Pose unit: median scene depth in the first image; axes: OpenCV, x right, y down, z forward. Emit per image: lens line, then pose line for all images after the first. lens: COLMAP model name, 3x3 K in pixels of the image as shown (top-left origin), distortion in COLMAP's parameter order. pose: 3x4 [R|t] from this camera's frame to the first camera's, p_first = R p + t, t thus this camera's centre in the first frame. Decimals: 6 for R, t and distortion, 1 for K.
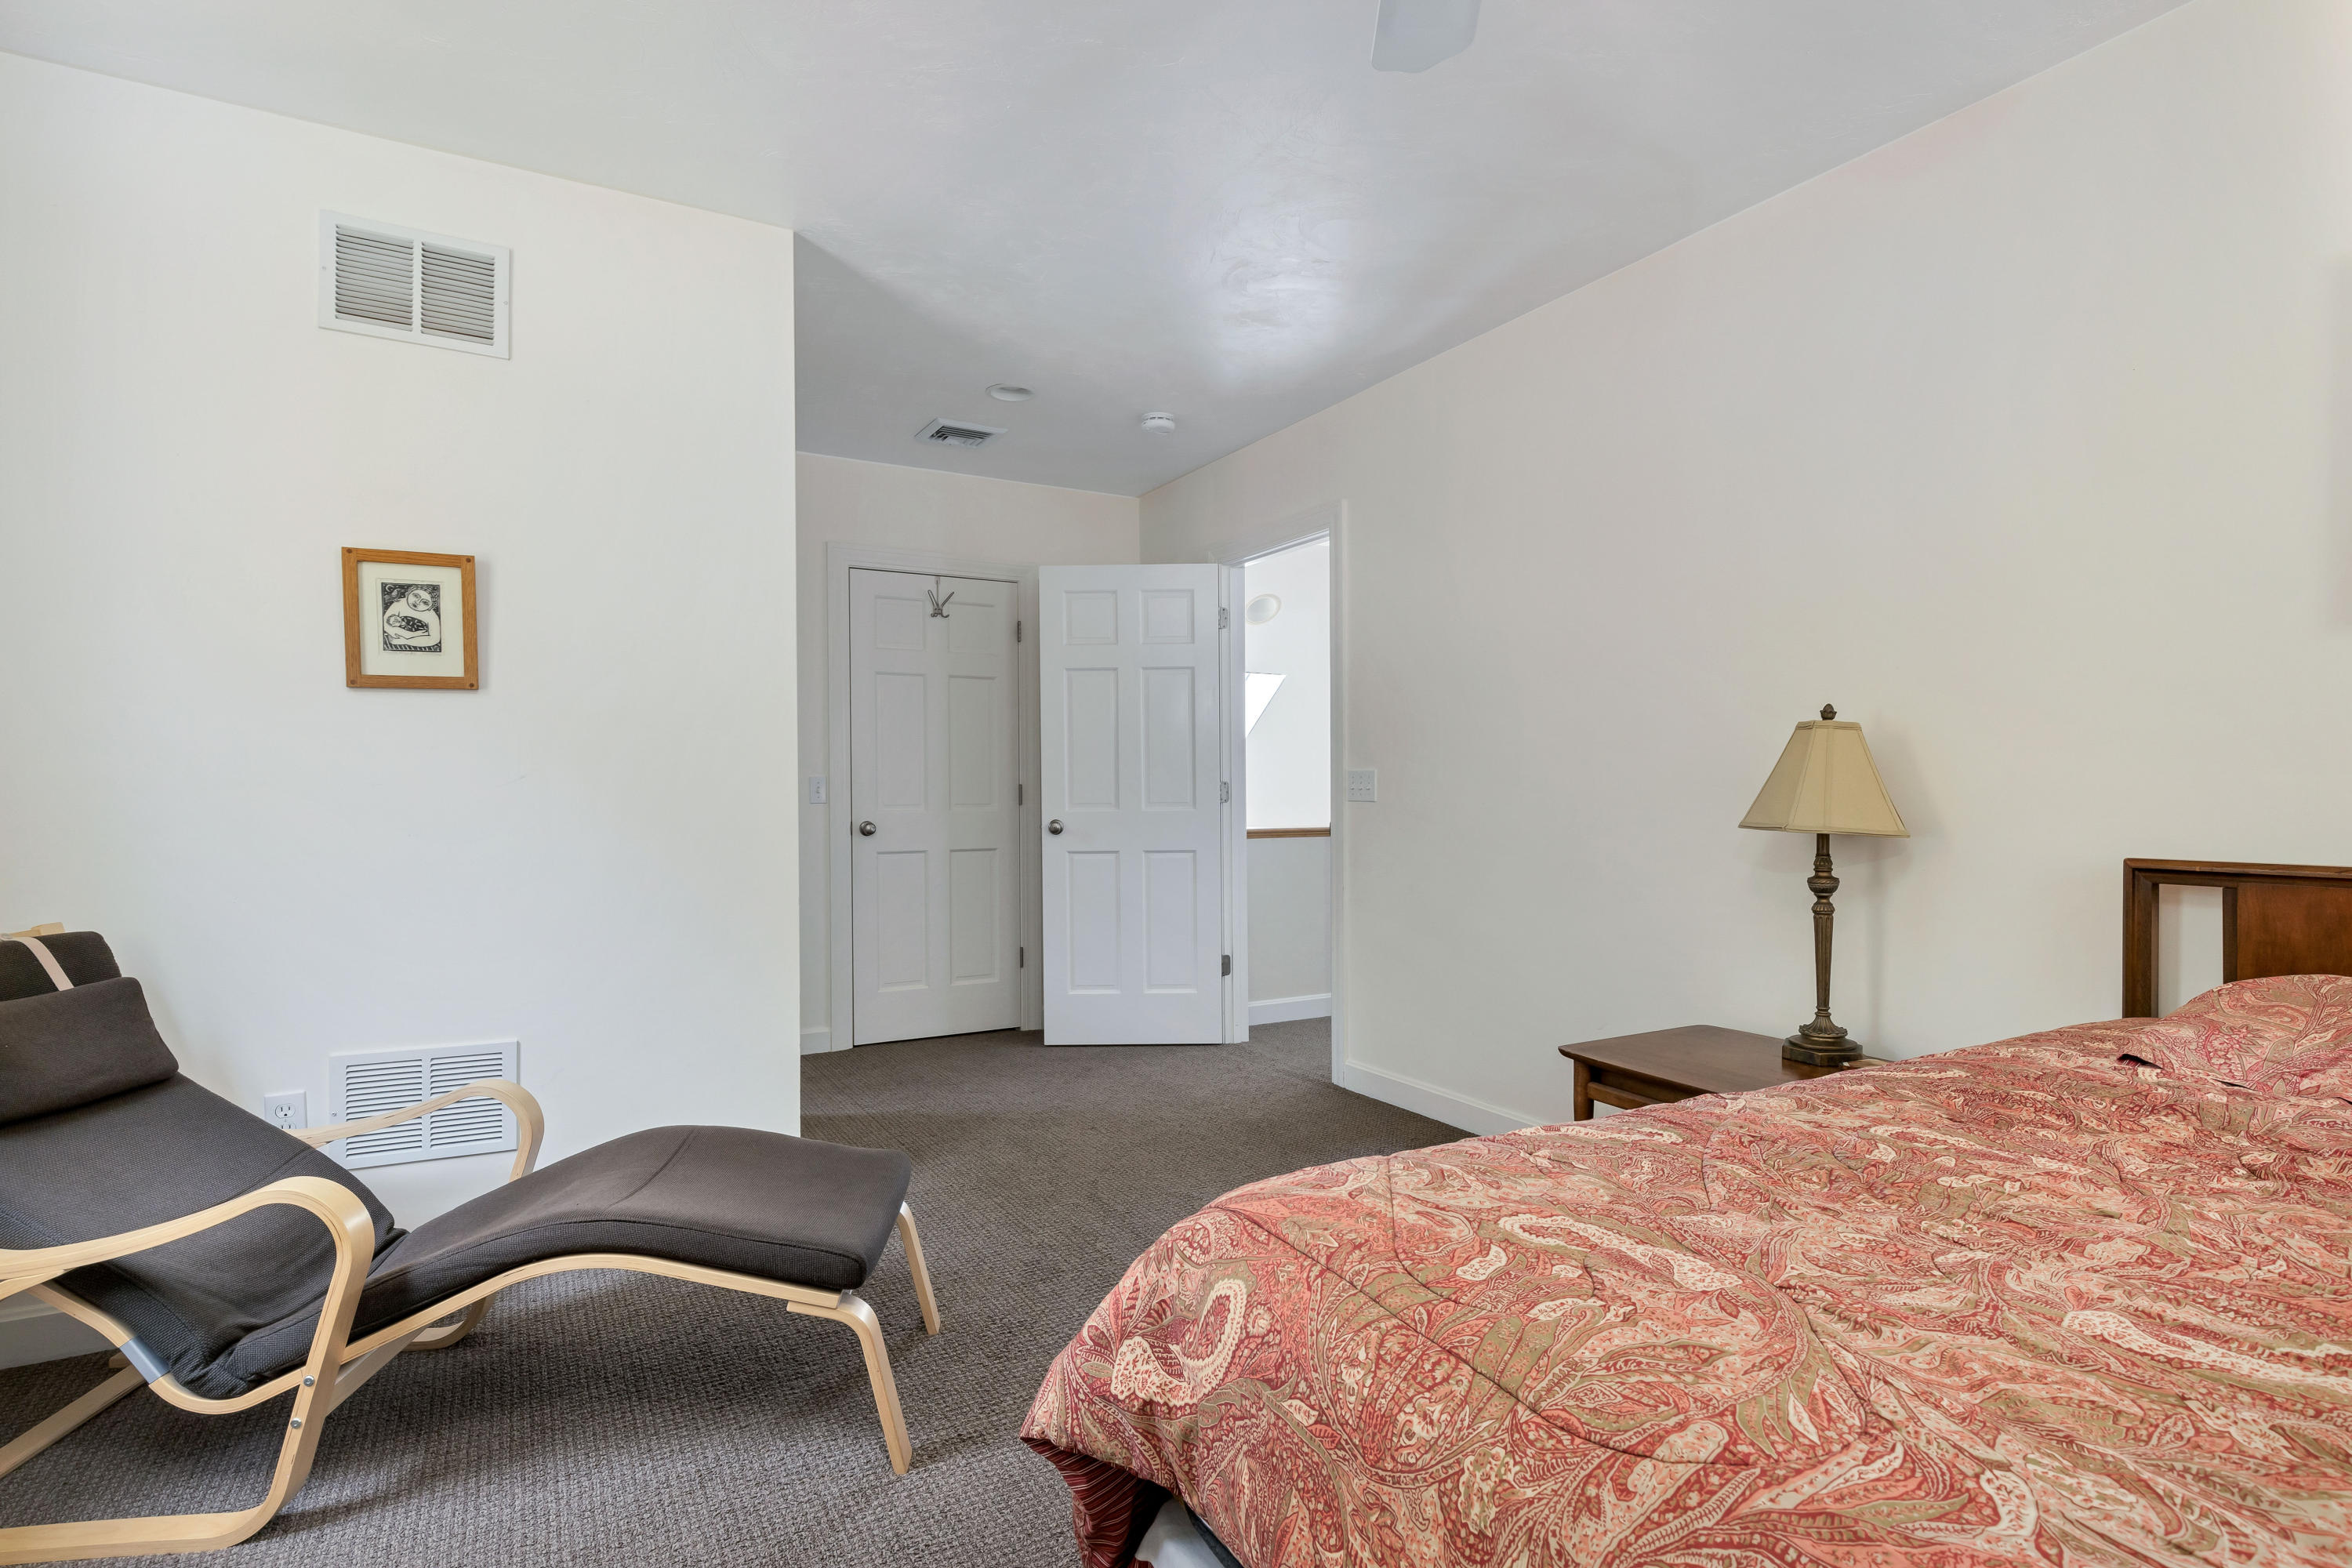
lens RADIAL K [[1157.4, 0, 1173.9], [0, 1157.4, 794.0], [0, 0, 1]] dist [-0.002014, -0.000053]
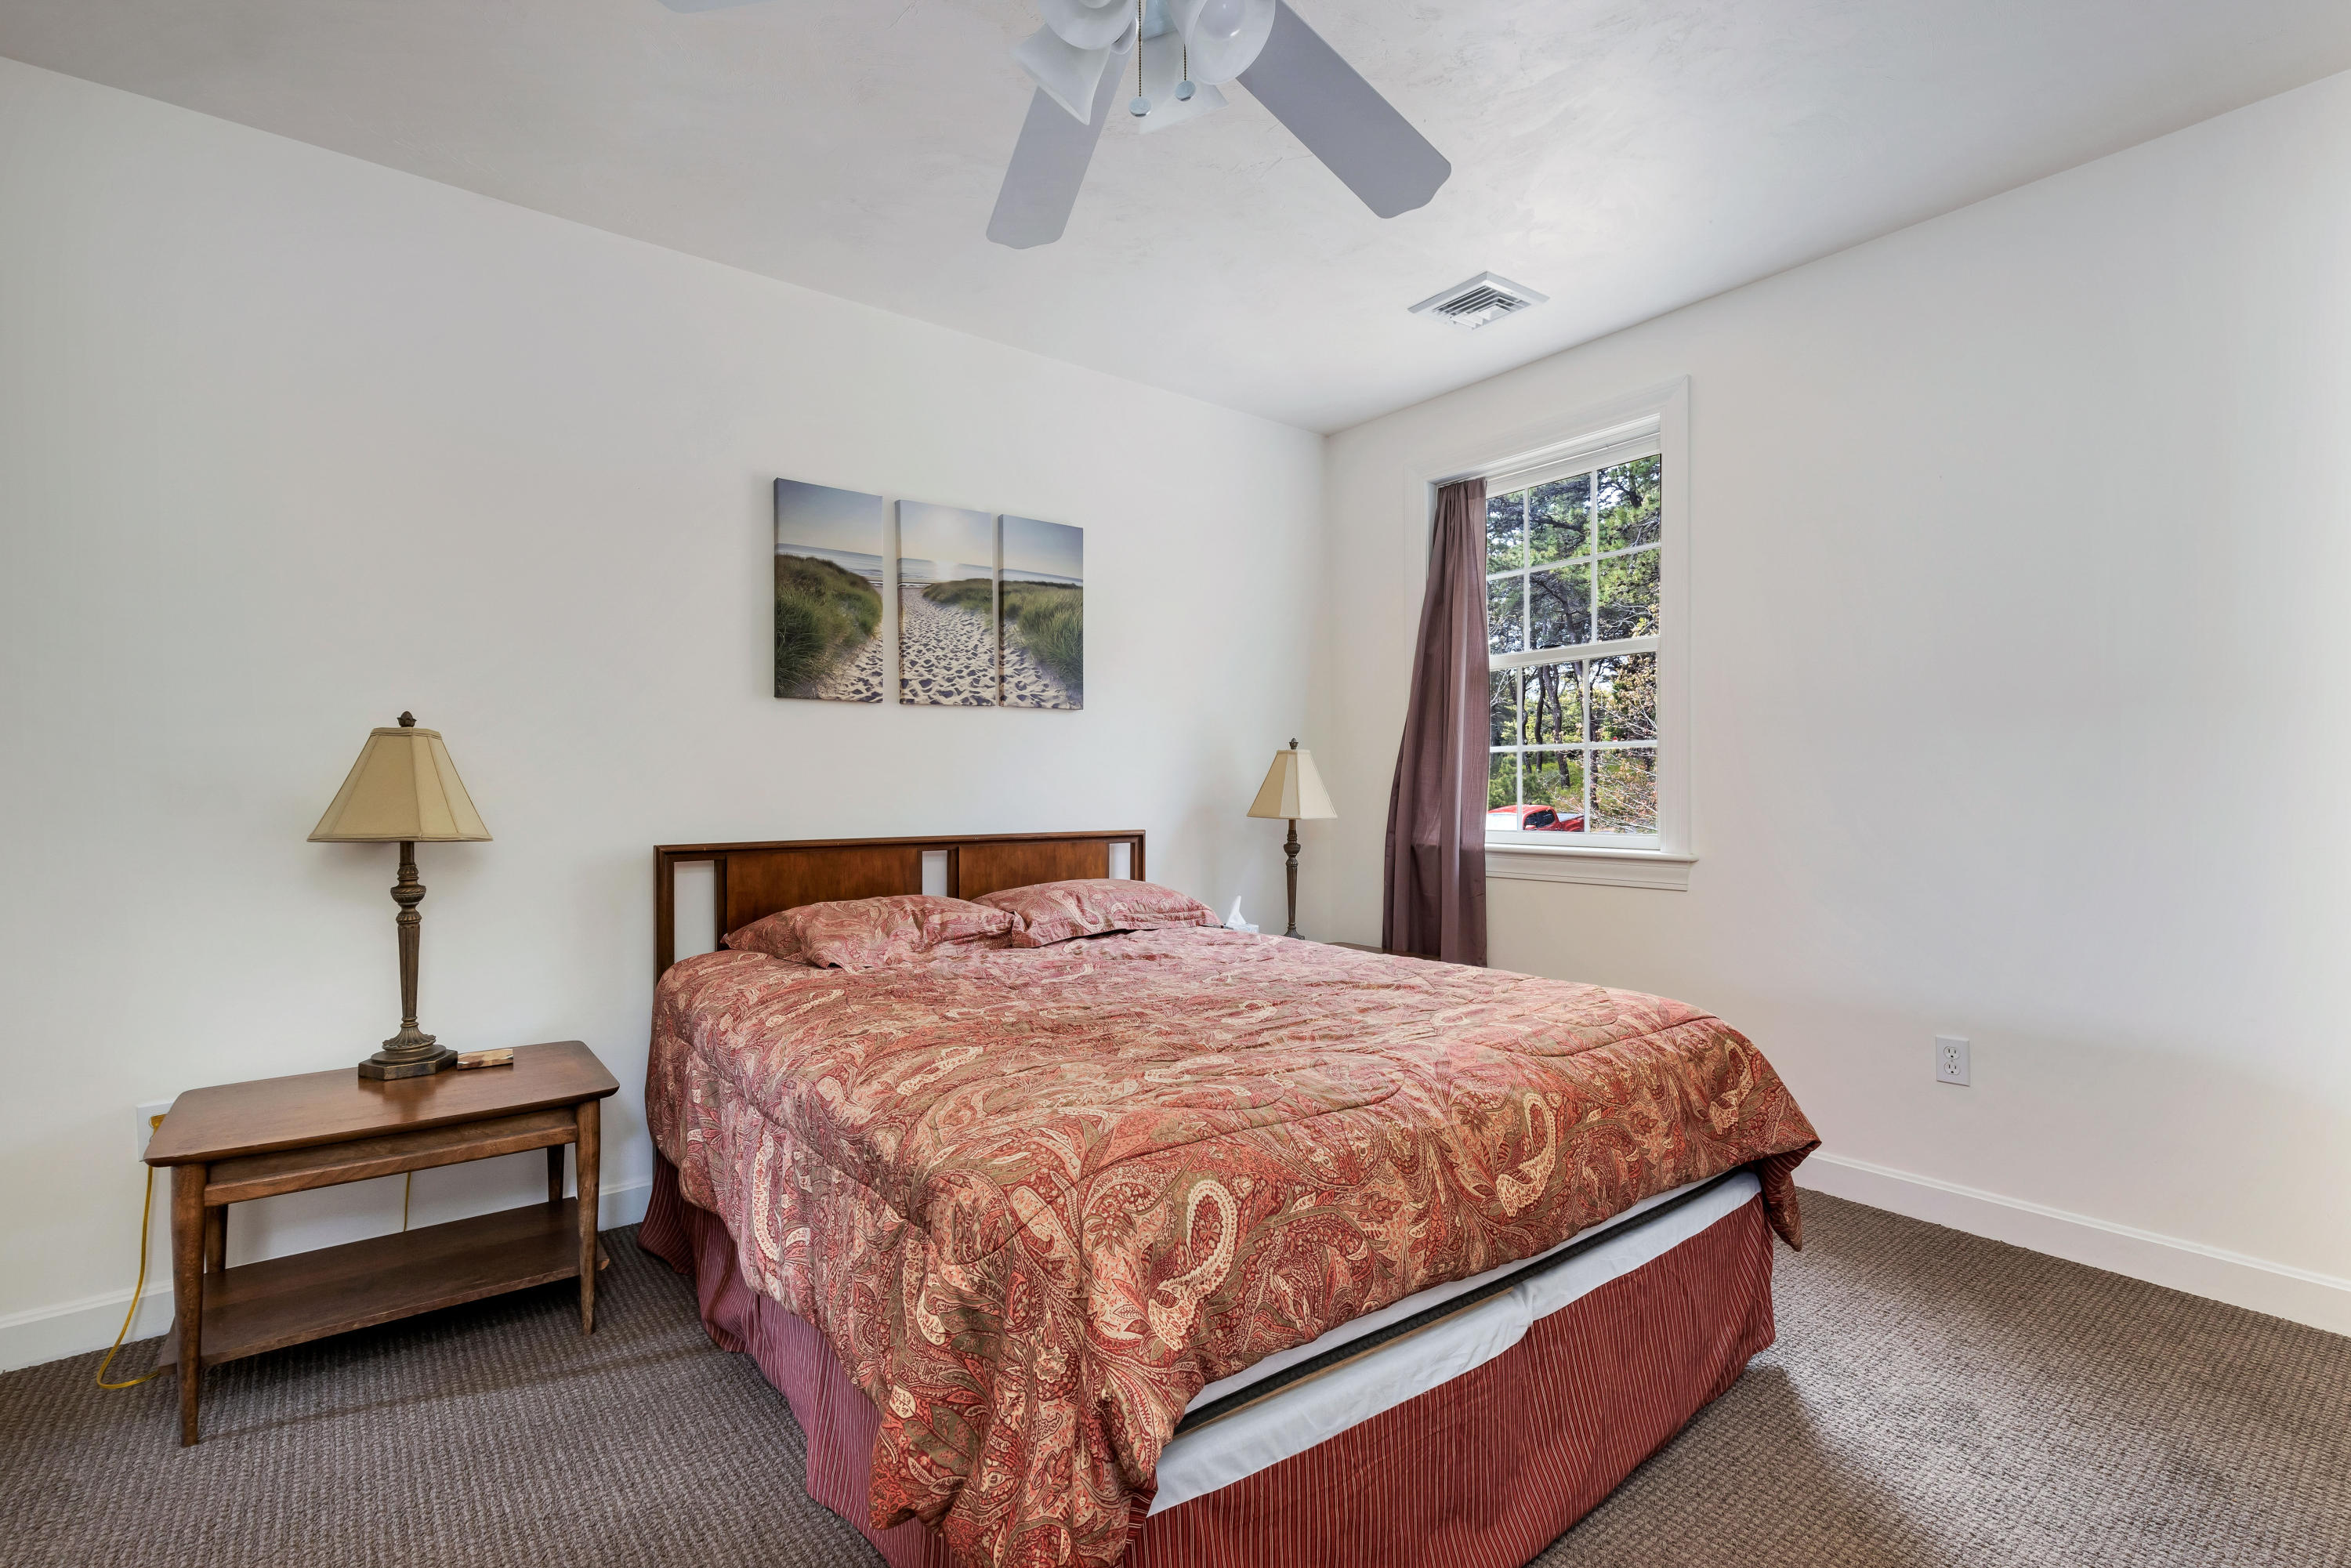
lens RADIAL K [[1083.3, 0, 1174.8], [0, 1083.3, 775.8], [0, 0, 1]] dist [0.000003, 0.000481]
pose [[-0.150718, 0.016975, 0.988431, -0.457442], [0.011976, 0.999811, -0.015344, -0.000384], [-0.988504, 0.009525, -0.150893, 0.497125]]
